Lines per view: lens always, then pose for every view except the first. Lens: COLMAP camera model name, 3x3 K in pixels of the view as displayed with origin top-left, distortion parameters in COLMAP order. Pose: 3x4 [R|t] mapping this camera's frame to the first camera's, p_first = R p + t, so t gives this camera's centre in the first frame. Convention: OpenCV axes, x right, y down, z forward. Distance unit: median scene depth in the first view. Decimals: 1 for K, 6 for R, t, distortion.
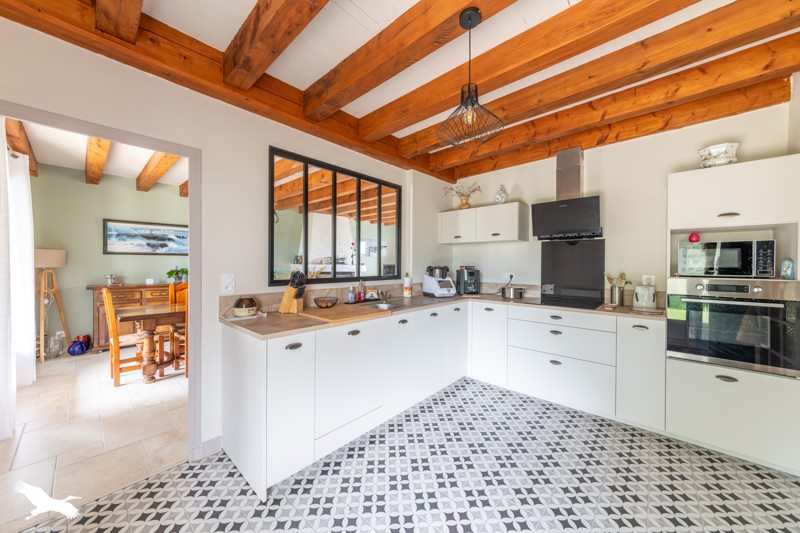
lens RADIAL K [[281.4, 0, 400.5], [0, 281.4, 265.6], [0, 0, 1]] dist [-0.005352, -0.000158]
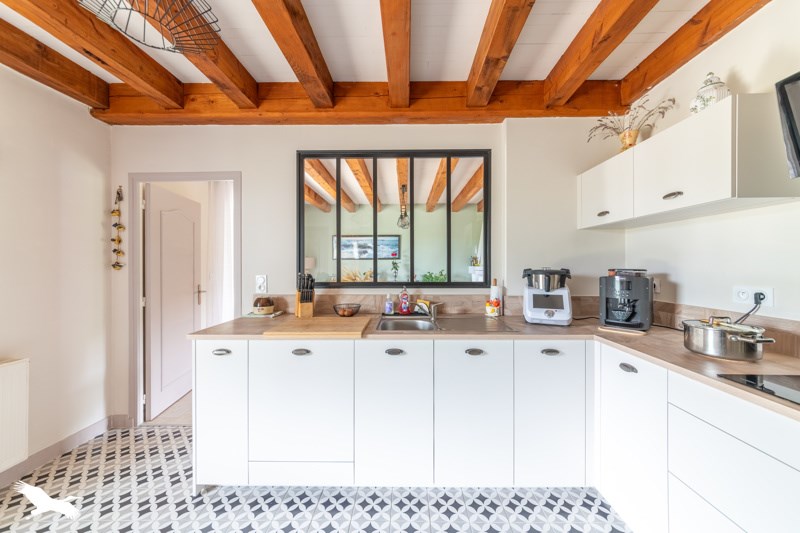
lens RADIAL K [[281.4, 0, 402.4], [0, 281.4, 266.0], [0, 0, 1]] dist [-0.005352, -0.000158]
pose [[0.665656, -0.003676, -0.746250, 0.372131], [0.000427, 0.999990, -0.004545, -0.001336], [0.746259, 0.002707, 0.665650, 0.408289]]
